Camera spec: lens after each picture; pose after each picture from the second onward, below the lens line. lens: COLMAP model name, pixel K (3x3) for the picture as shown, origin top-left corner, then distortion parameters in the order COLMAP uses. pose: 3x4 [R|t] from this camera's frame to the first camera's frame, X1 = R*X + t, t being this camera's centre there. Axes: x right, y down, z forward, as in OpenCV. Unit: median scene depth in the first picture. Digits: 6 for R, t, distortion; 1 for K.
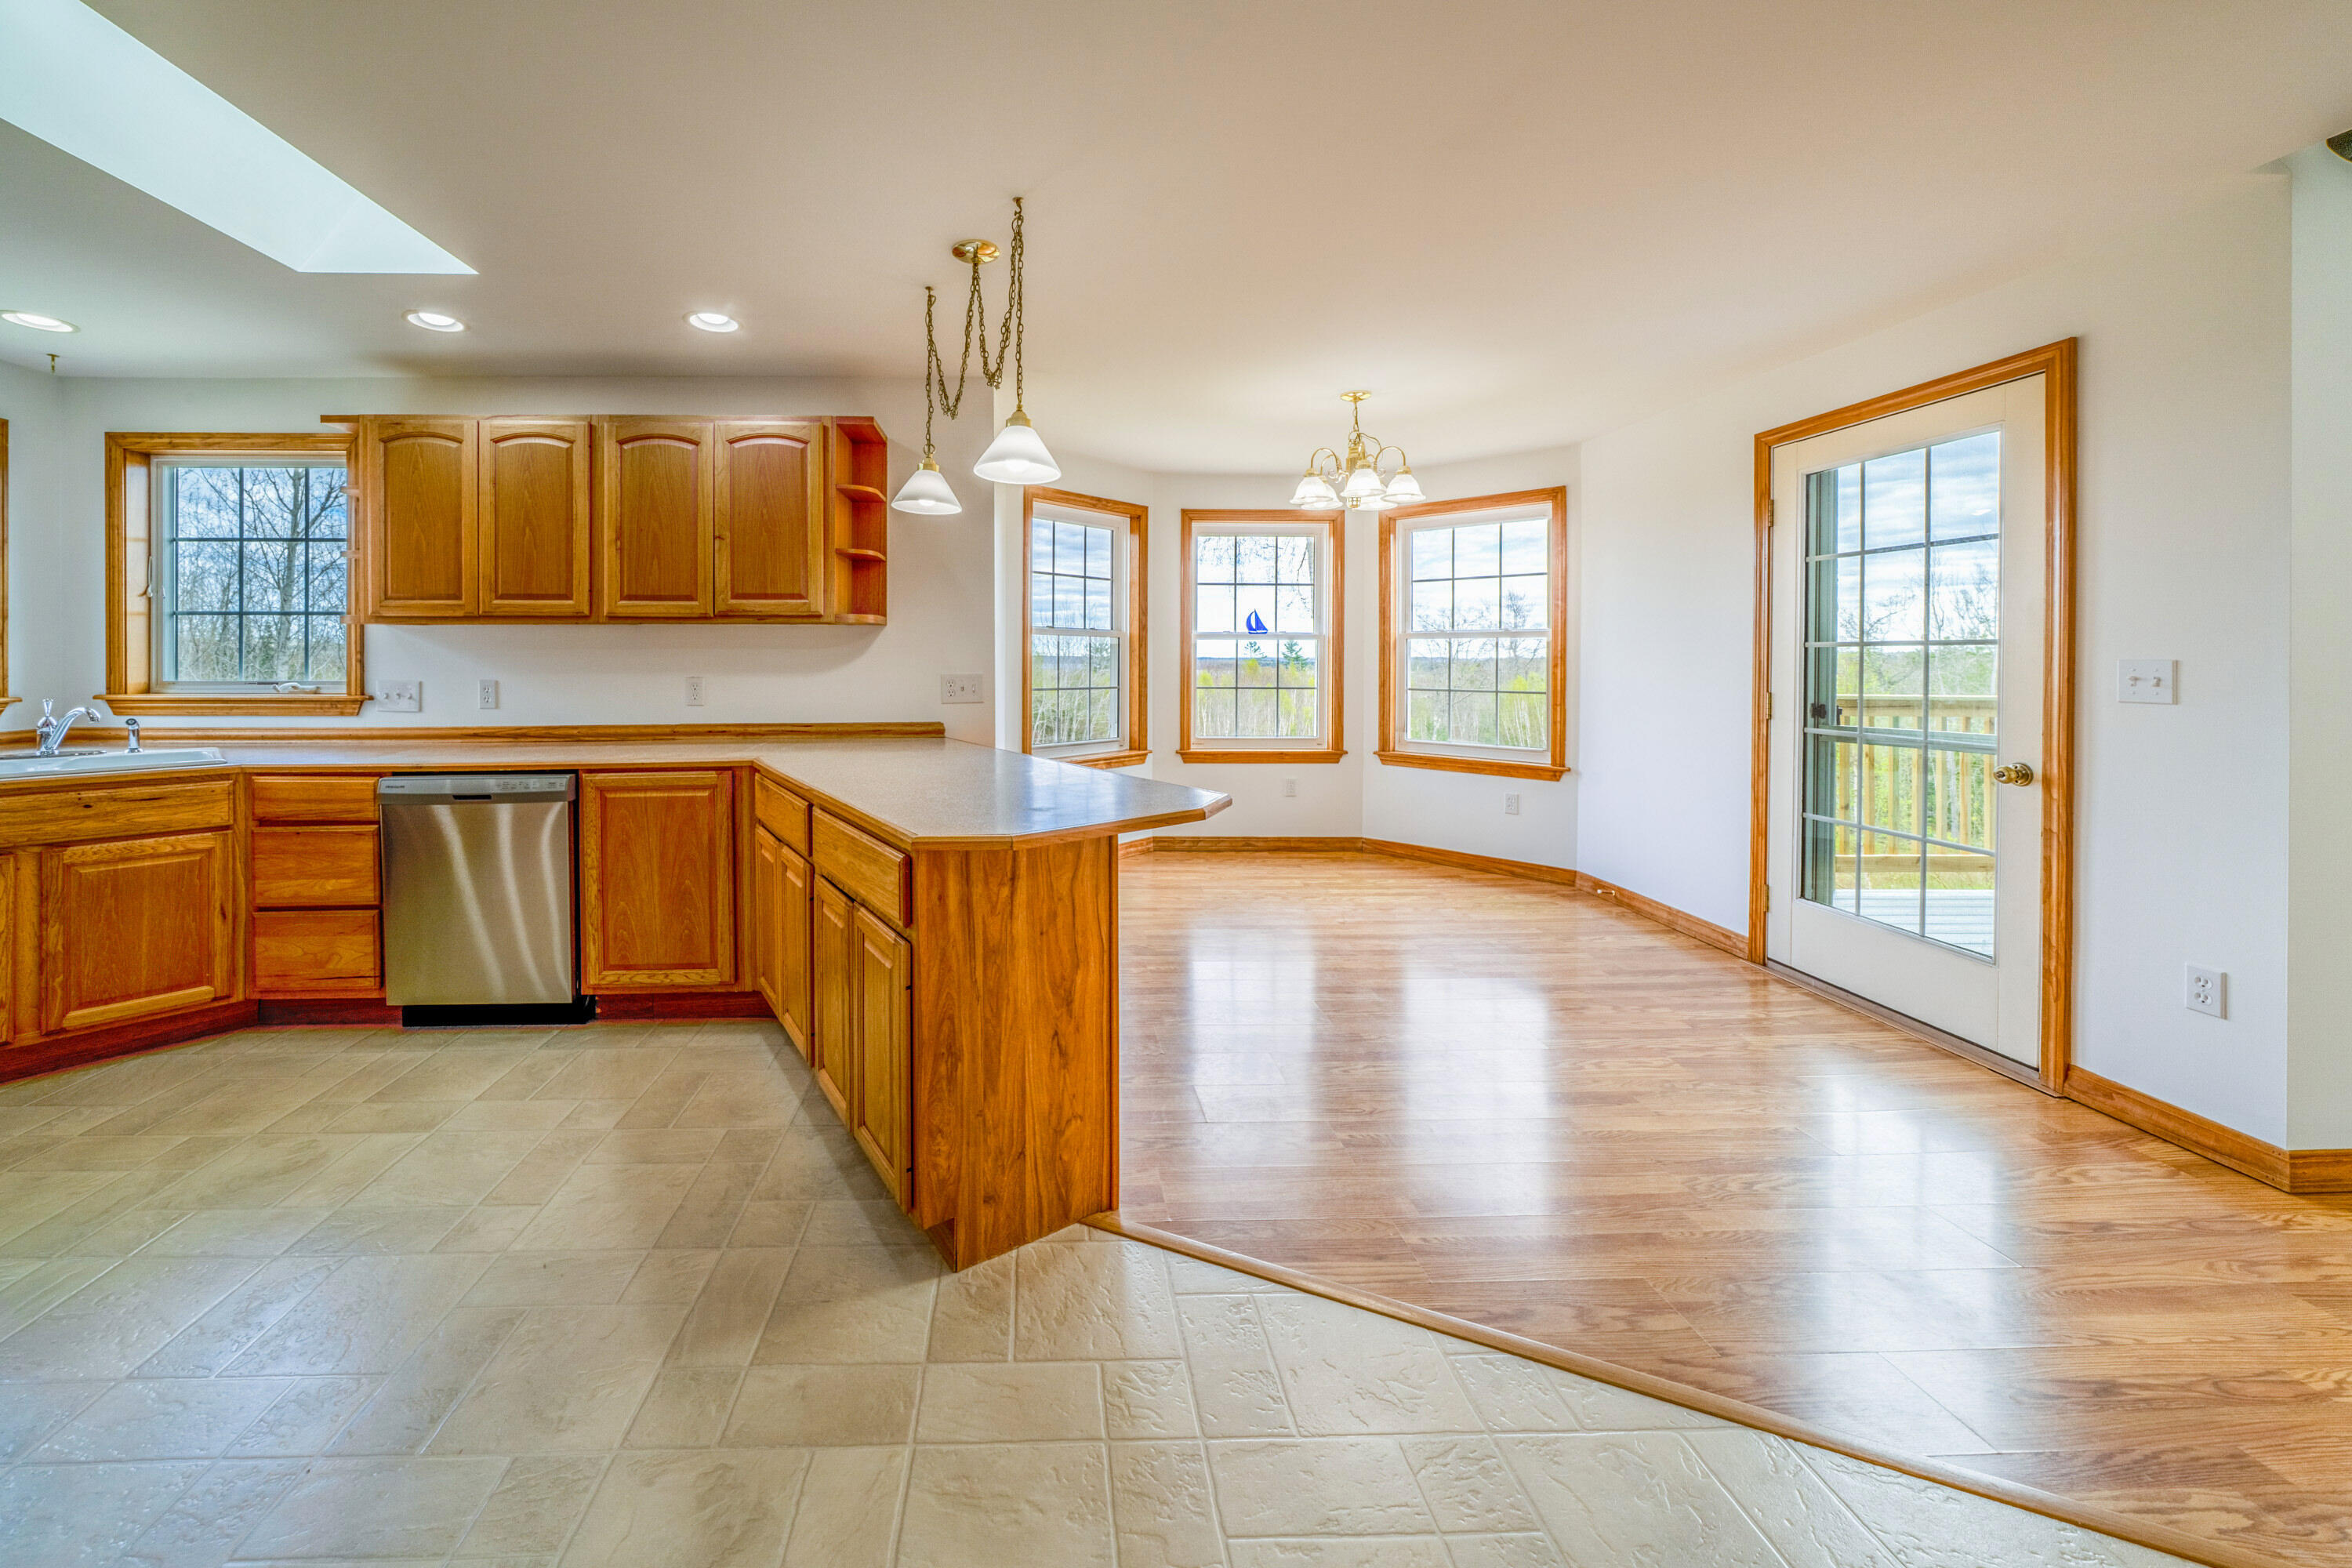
lens RADIAL K [[862.6, 0, 1033.4], [0, 862.6, 658.2], [0, 0, 1]] dist [-0.002264, -0.000348]
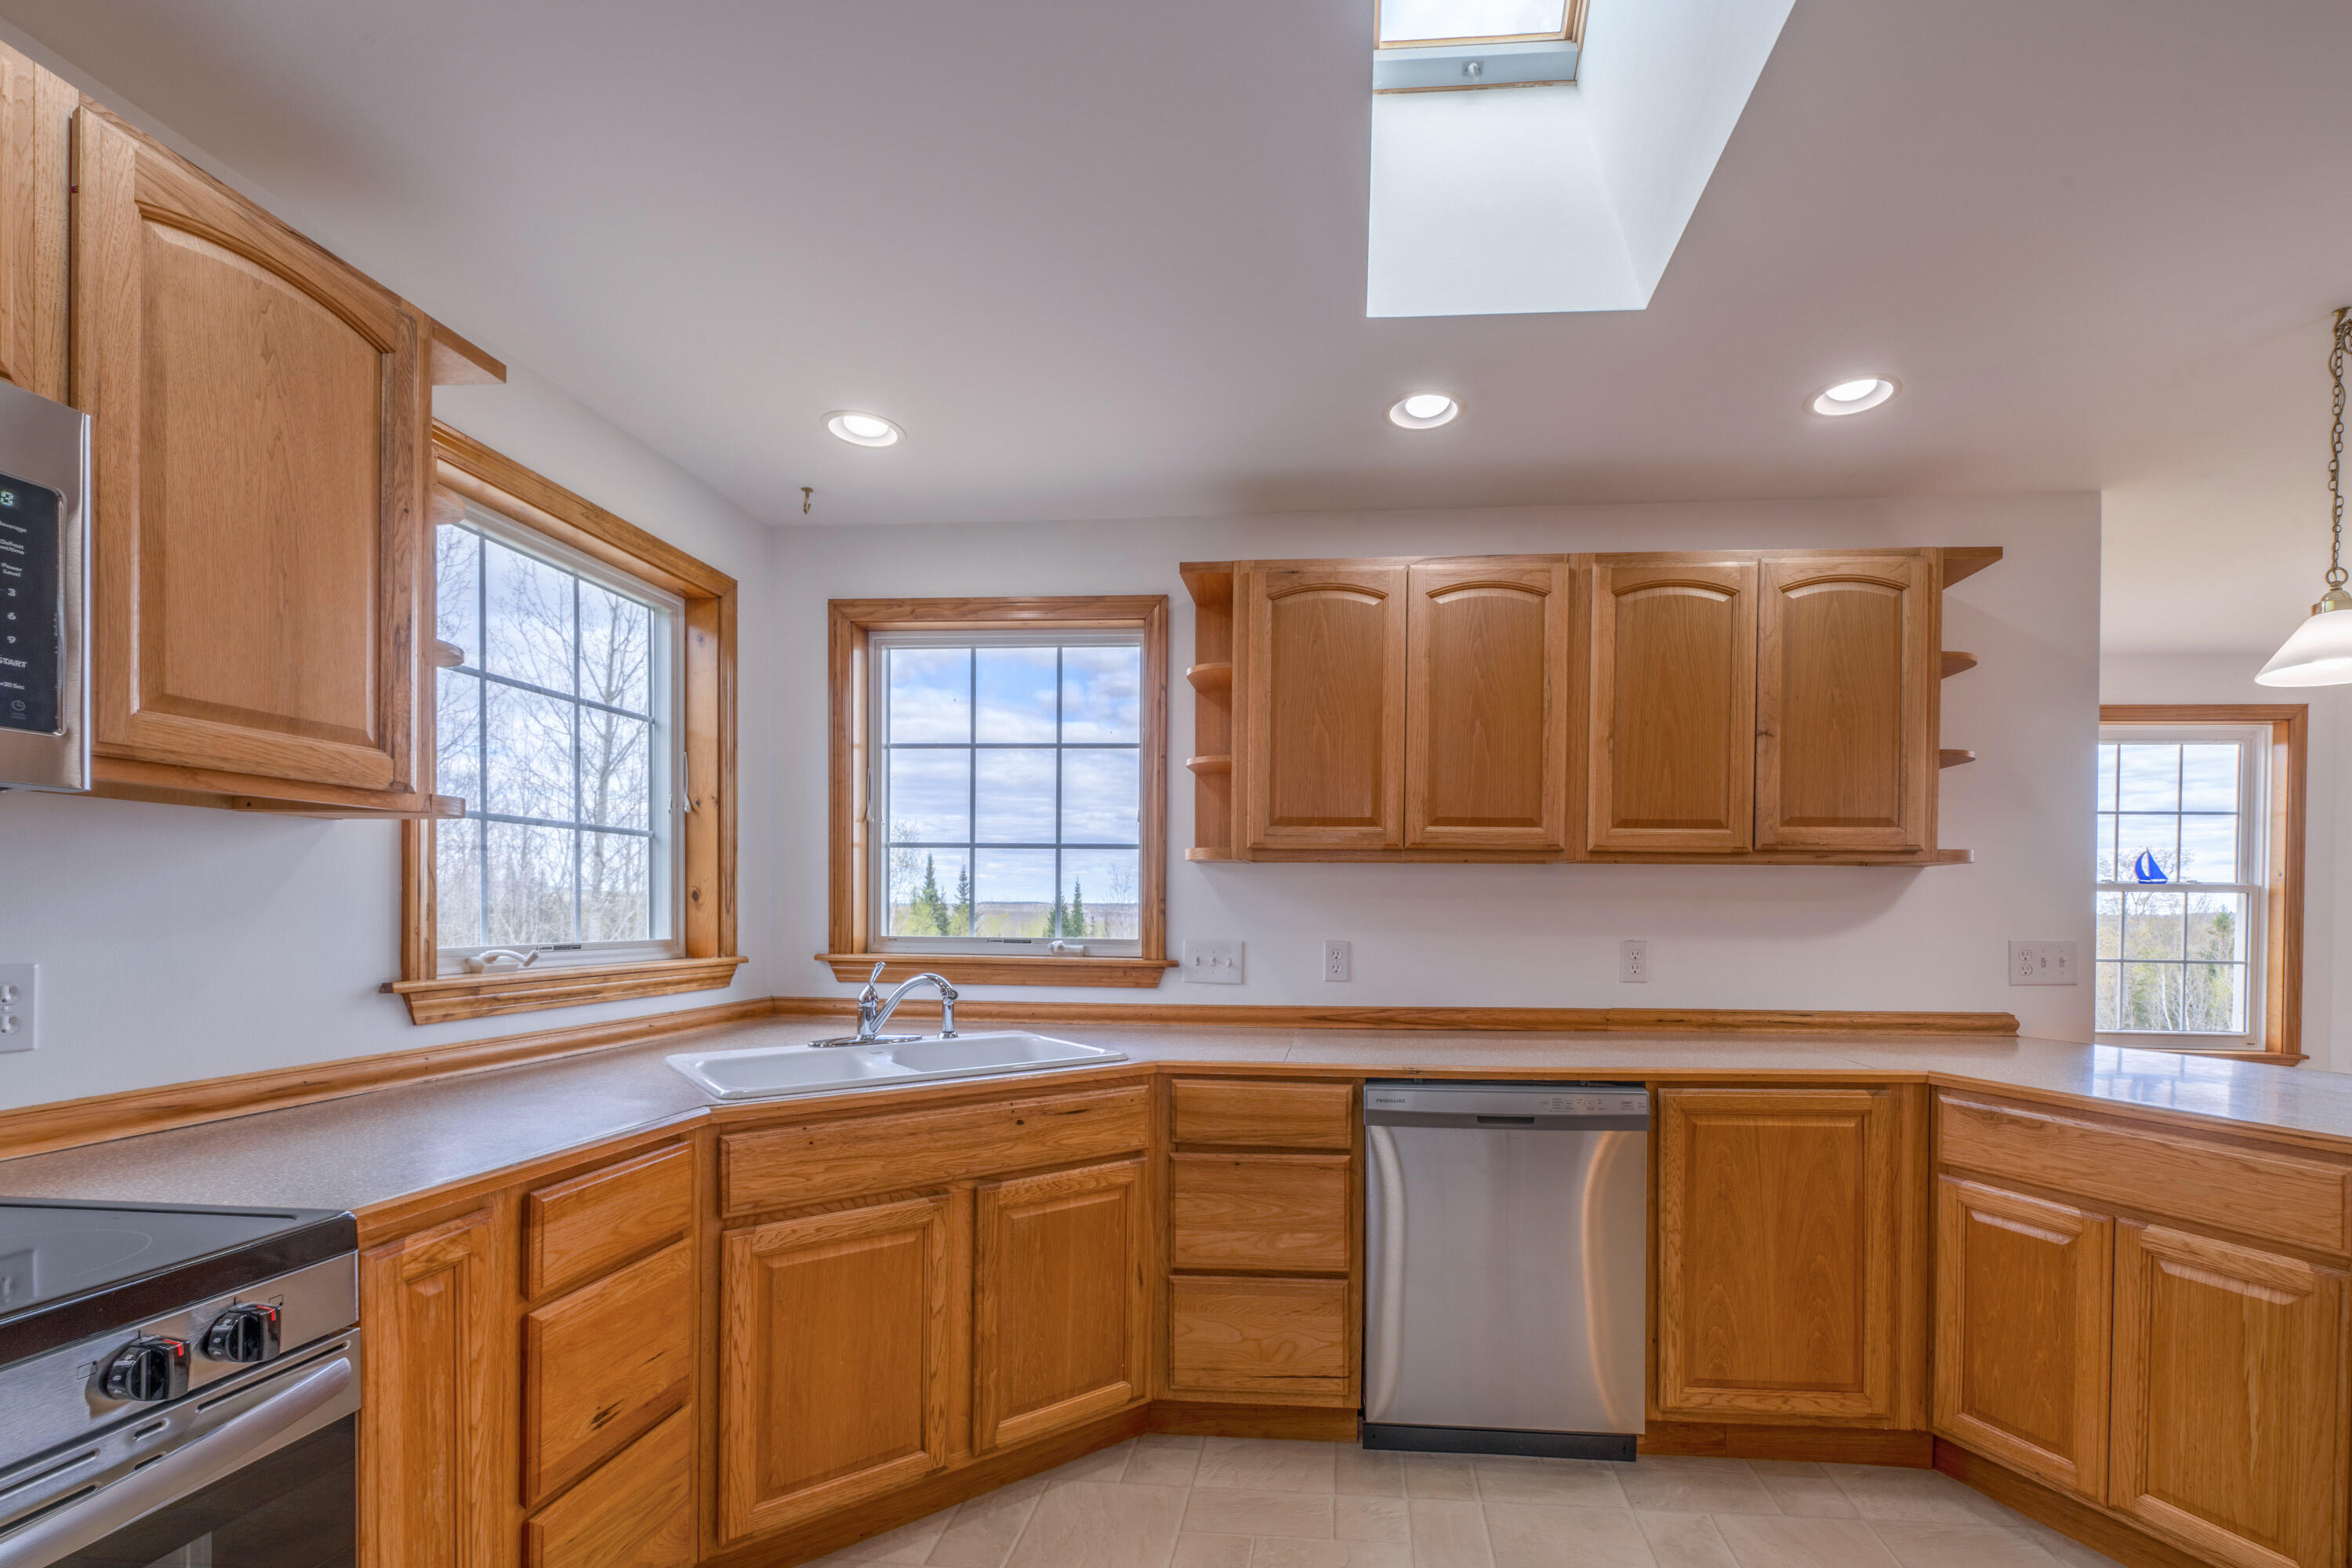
lens RADIAL K [[1024.0, 0, 1184.3], [0, 1024.0, 919.5], [0, 0, 1]] dist [0.002175, 0.000019]
pose [[0.994656, 0.011504, -0.102601, -0.803811], [-0.010656, 0.999904, 0.008812, 0.001549], [0.102692, -0.007672, 0.994684, 0.182039]]
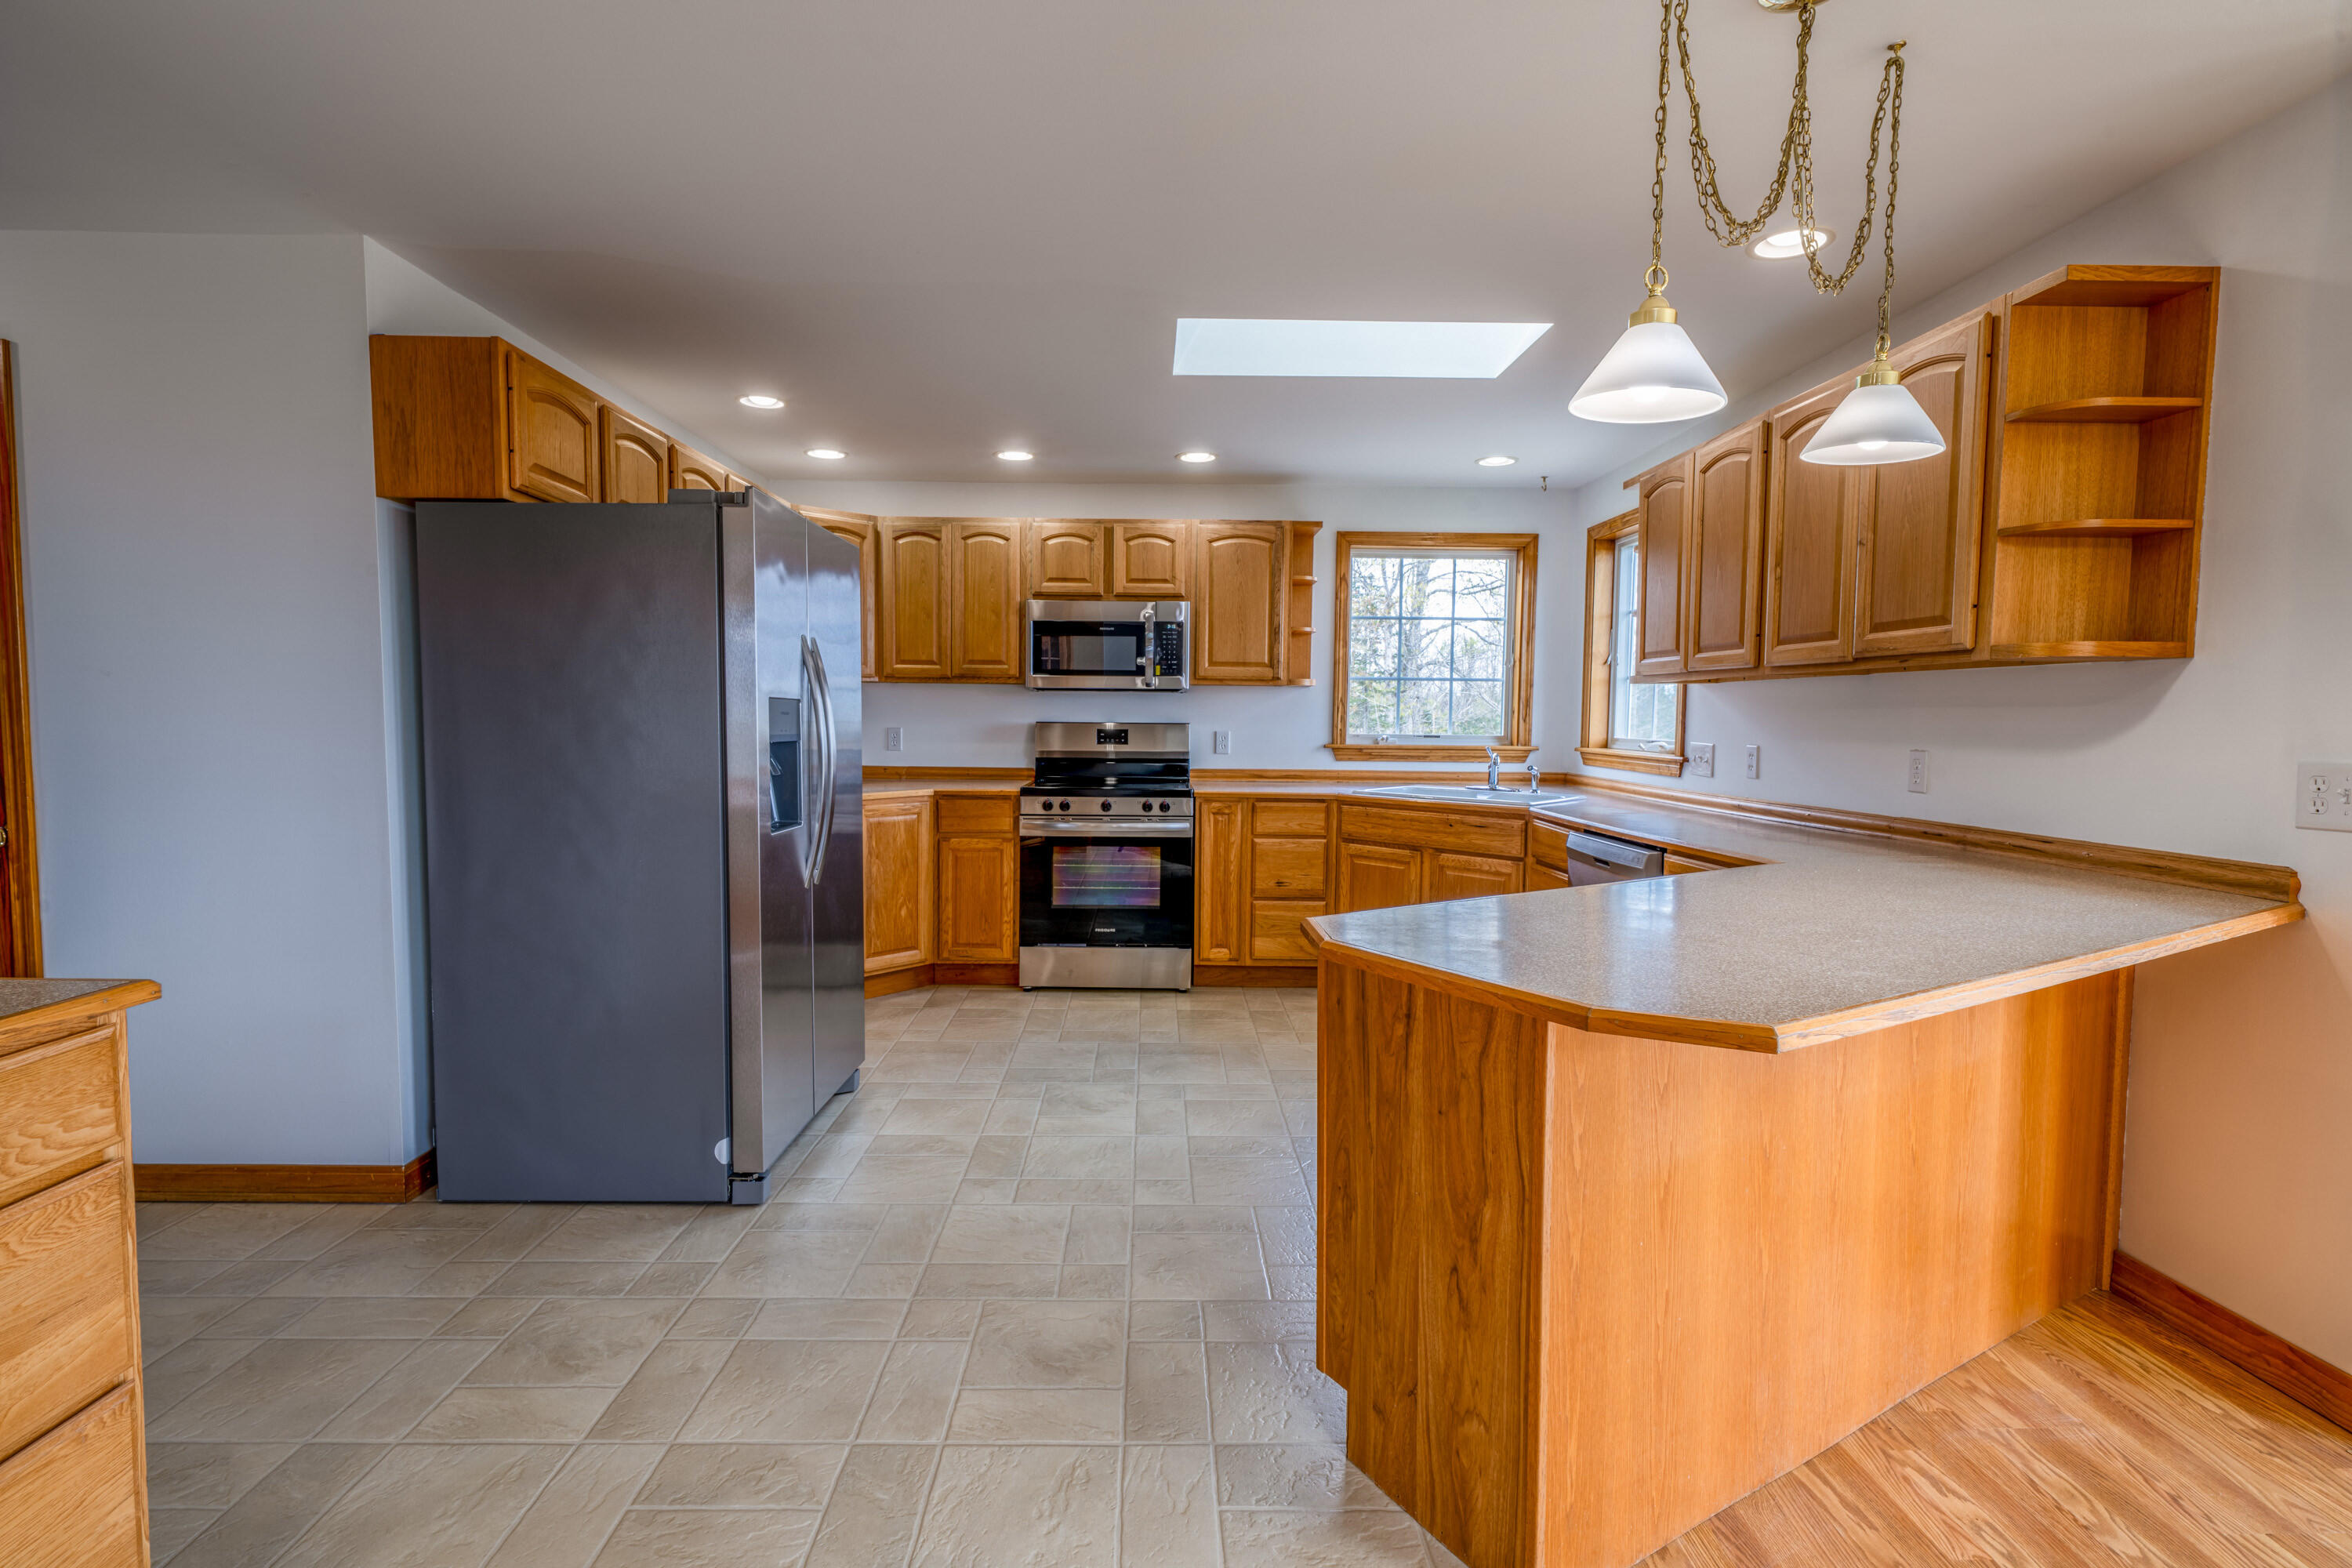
lens RADIAL K [[1108.3, 0, 1176.0], [0, 1108.3, 784.0], [0, 0, 1]] dist [0.001445, 0.000084]
pose [[0.000253, 0.064656, -0.997908, 0.575650], [-0.013736, 0.997814, 0.064647, 0.000247], [0.999906, 0.013690, 0.001141, 0.509517]]
